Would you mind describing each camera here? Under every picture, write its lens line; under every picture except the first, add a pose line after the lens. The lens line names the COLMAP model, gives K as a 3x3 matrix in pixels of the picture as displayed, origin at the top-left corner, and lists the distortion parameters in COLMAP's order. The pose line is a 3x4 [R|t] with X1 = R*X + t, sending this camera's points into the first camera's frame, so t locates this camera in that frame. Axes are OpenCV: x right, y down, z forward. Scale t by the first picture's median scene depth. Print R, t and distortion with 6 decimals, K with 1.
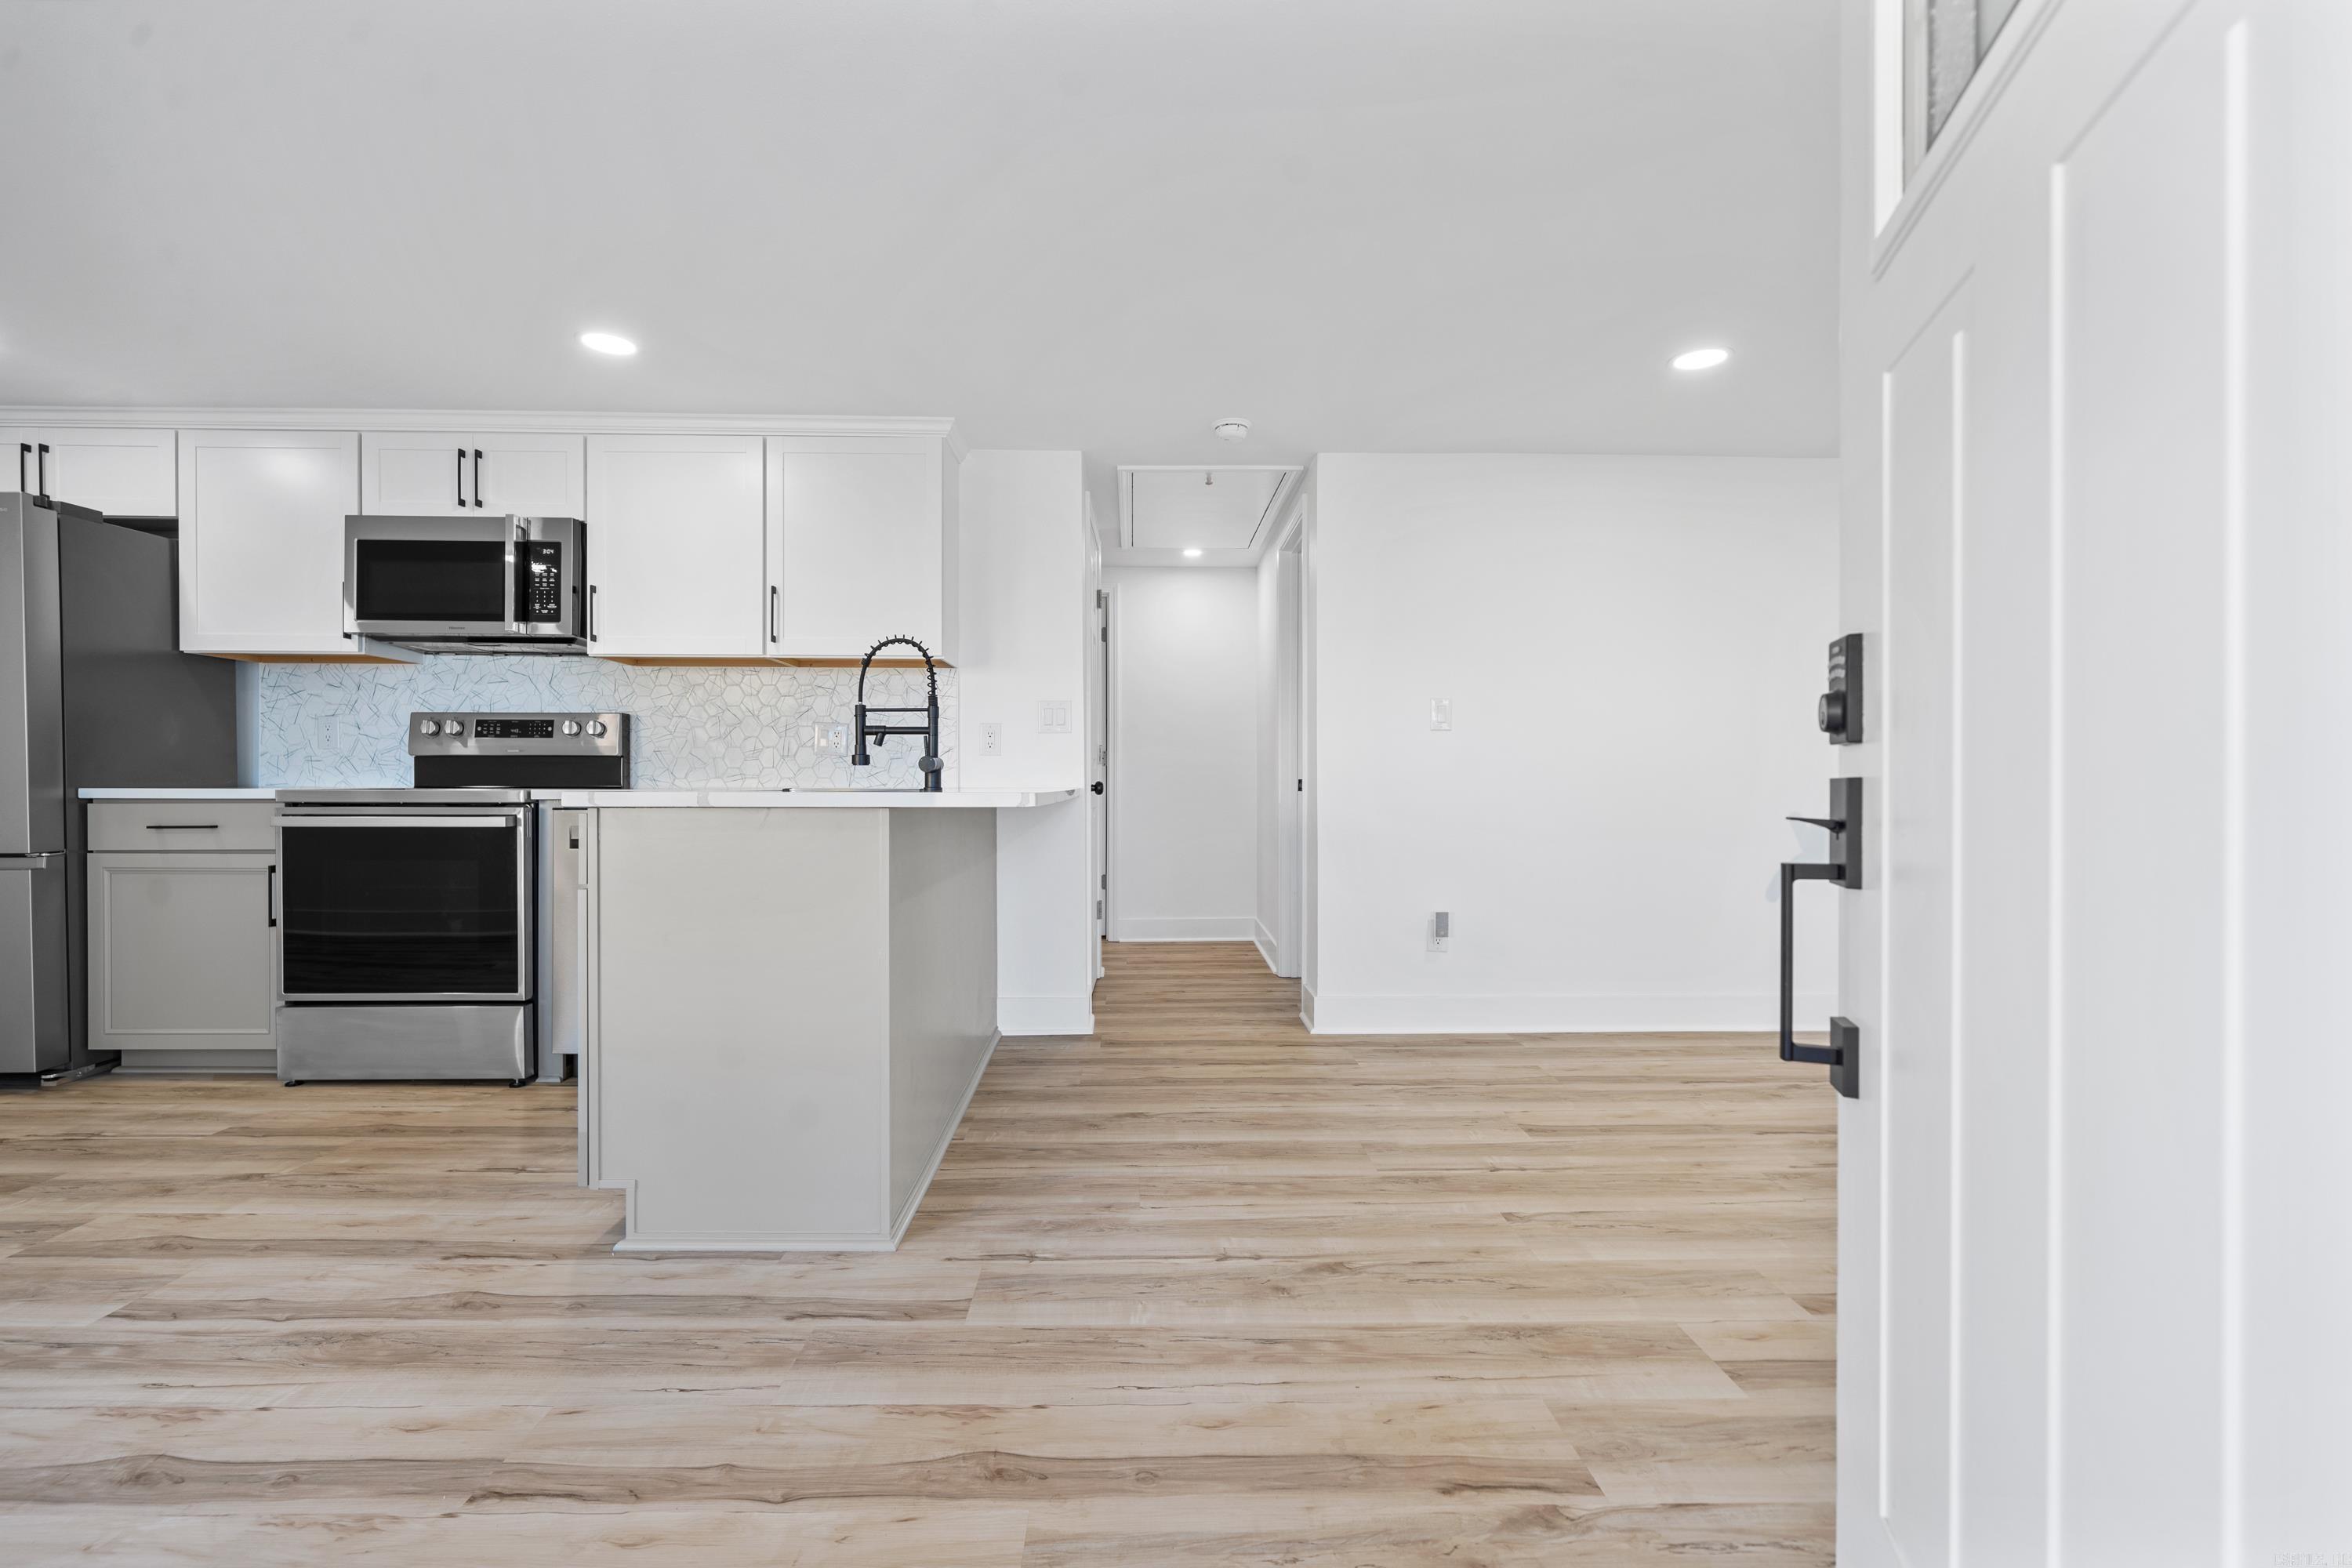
lens RADIAL K [[1013.2, 0, 1168.1], [0, 1013.2, 781.6], [0, 0, 1]] dist [-0.008358, -0.001205]
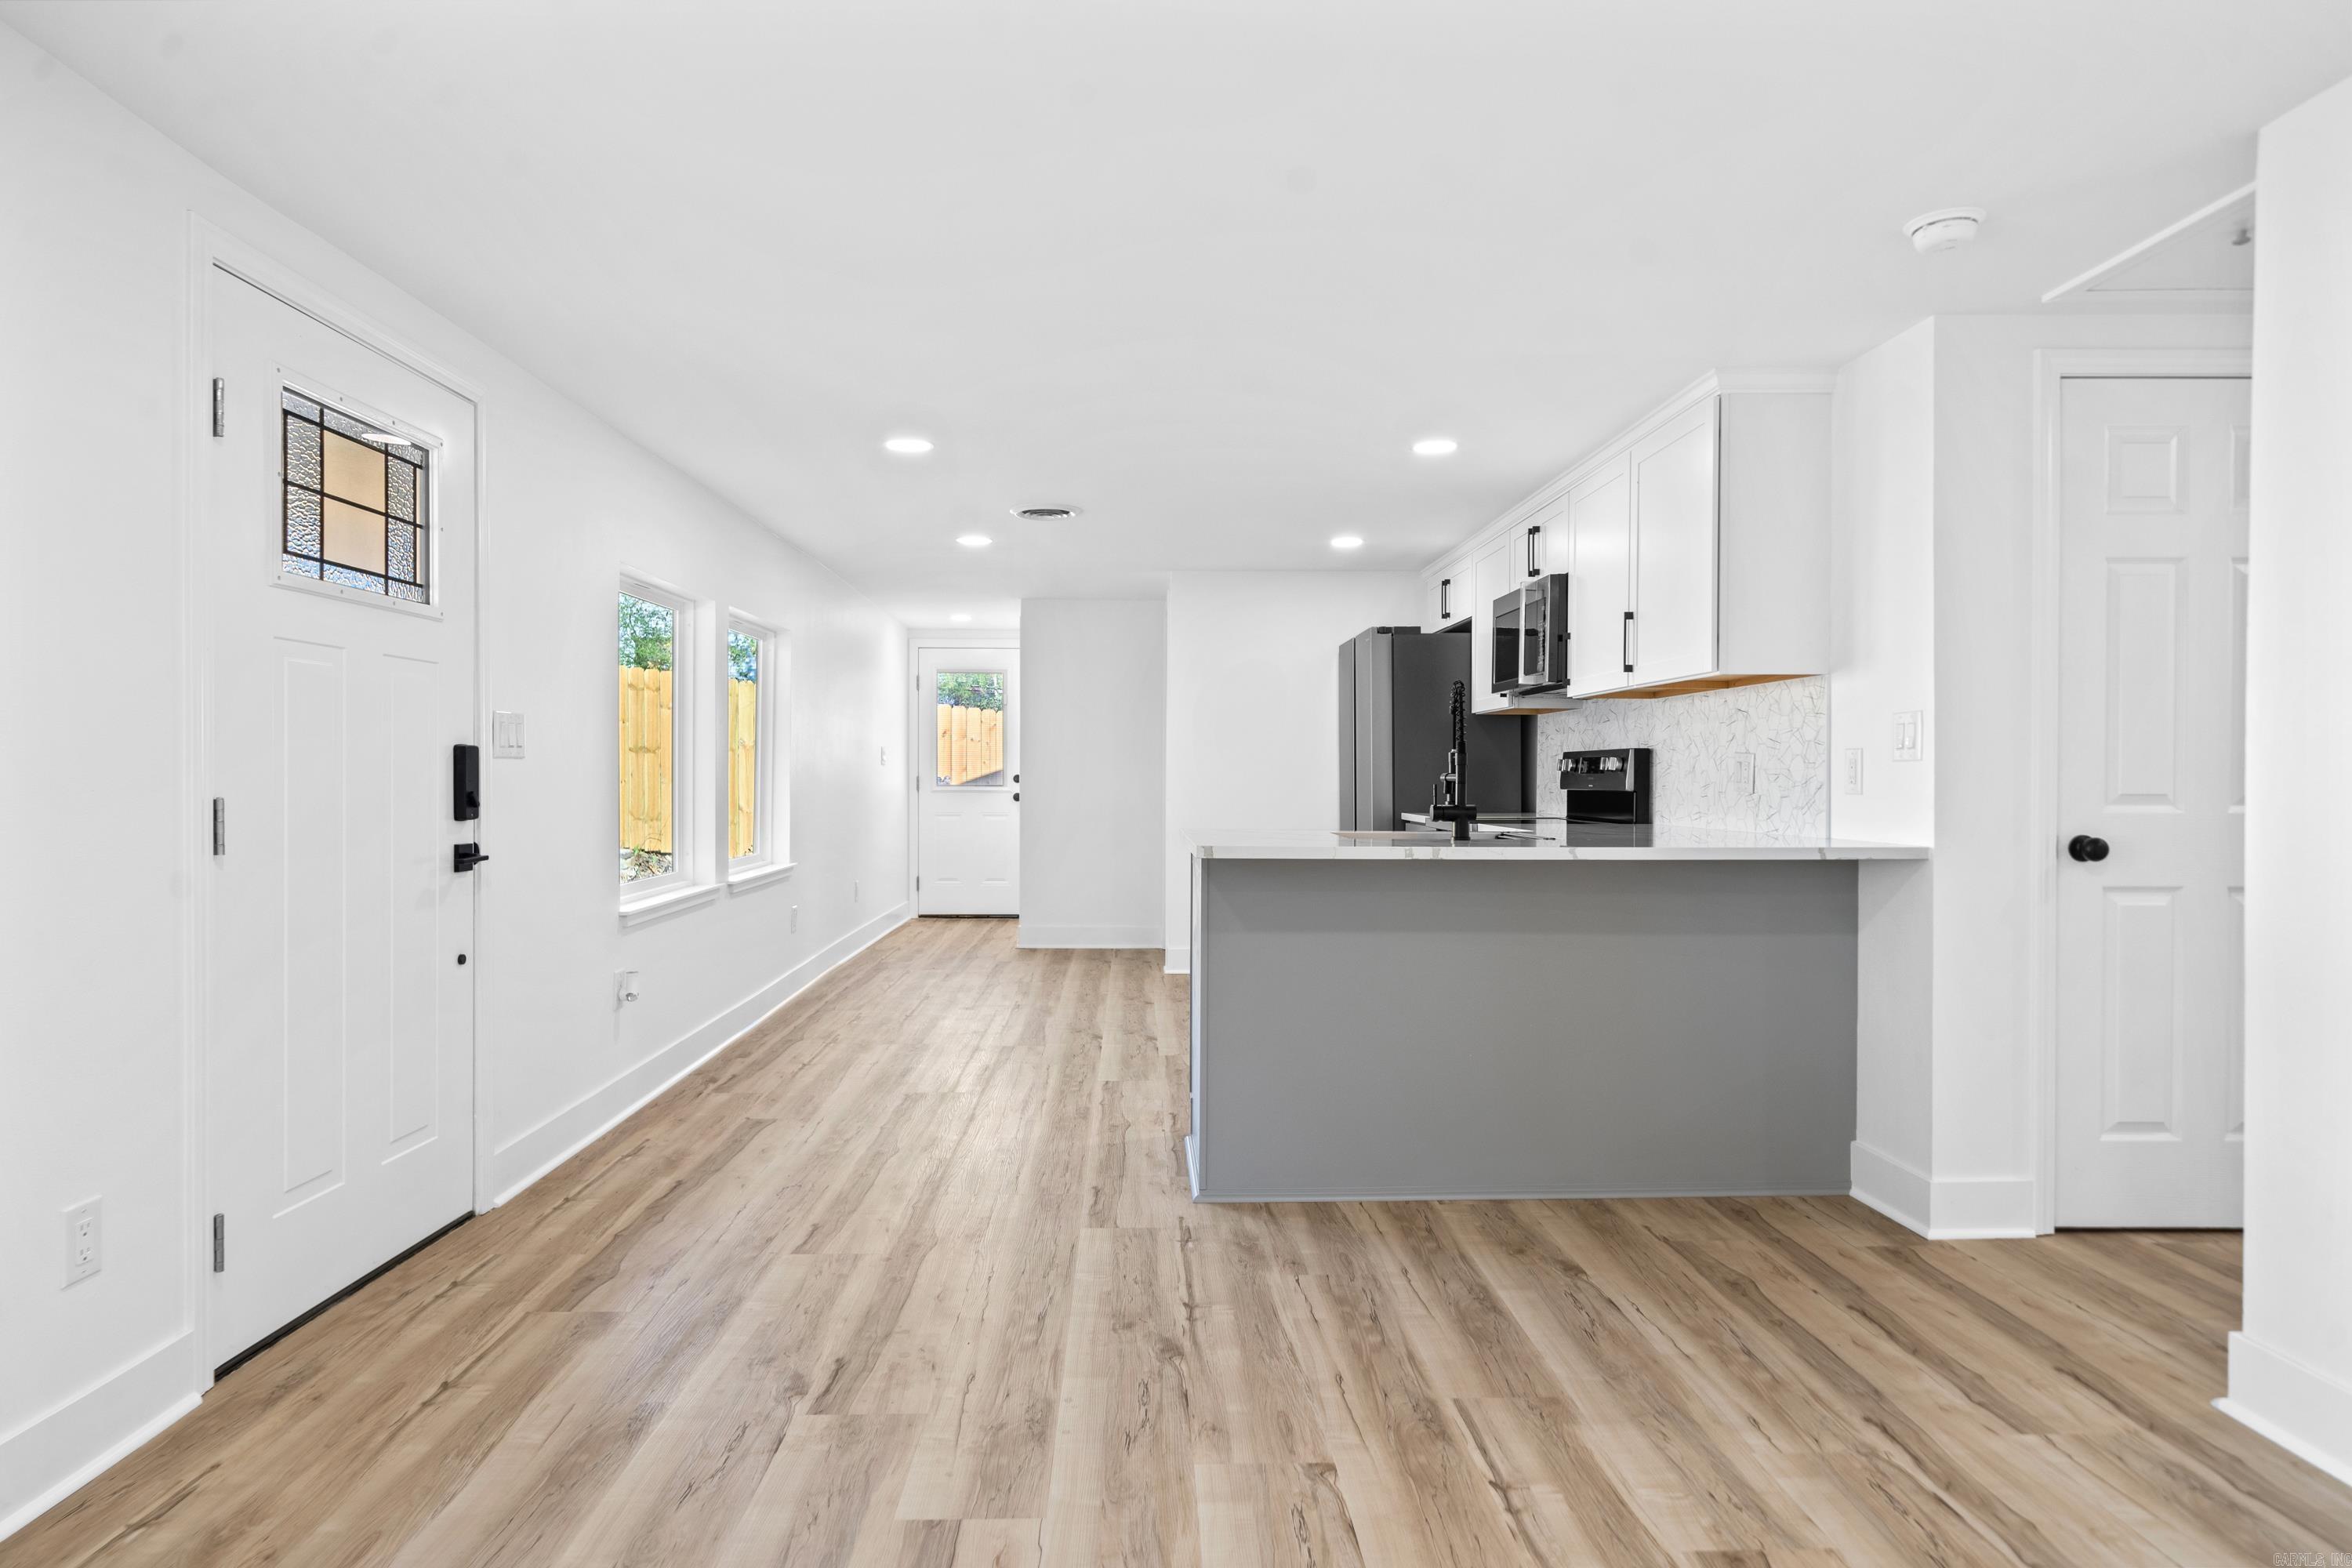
lens RADIAL K [[1341.3, 0, 1139.0], [0, 1341.3, 794.0], [0, 0, 1]] dist [-0.019056, 0.003141]
pose [[-0.018331, 0.011709, -0.999763, 1.032507], [-0.005632, 0.999914, 0.011814, -0.047487], [0.999816, 0.005847, -0.018264, 0.711170]]
